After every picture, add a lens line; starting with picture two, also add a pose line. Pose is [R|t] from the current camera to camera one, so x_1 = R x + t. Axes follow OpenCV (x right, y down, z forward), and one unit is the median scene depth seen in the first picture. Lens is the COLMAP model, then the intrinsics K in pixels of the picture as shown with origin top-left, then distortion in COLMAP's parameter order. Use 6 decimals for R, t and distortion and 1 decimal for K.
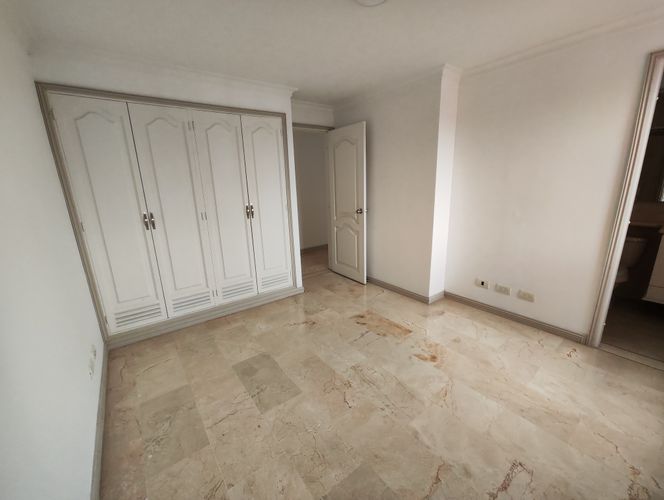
lens RADIAL K [[276.3, 0, 332.9], [0, 276.3, 248.0], [0, 0, 1]] dist [0.000177, 0.000407]
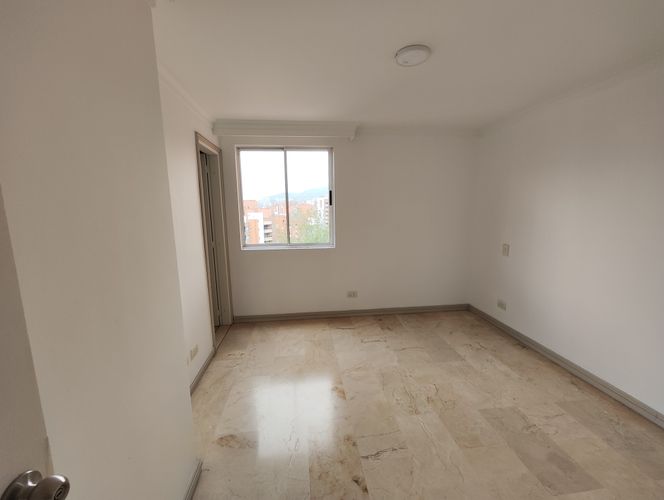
lens RADIAL K [[276.3, 0, 326.6], [0, 276.3, 255.8], [0, 0, 1]] dist [0.000177, 0.000407]
pose [[-0.849821, -0.047883, 0.524892, -0.149163], [0.165426, 0.921312, 0.351878, -0.493259], [-0.500438, 0.385864, -0.775029, 1.915311]]
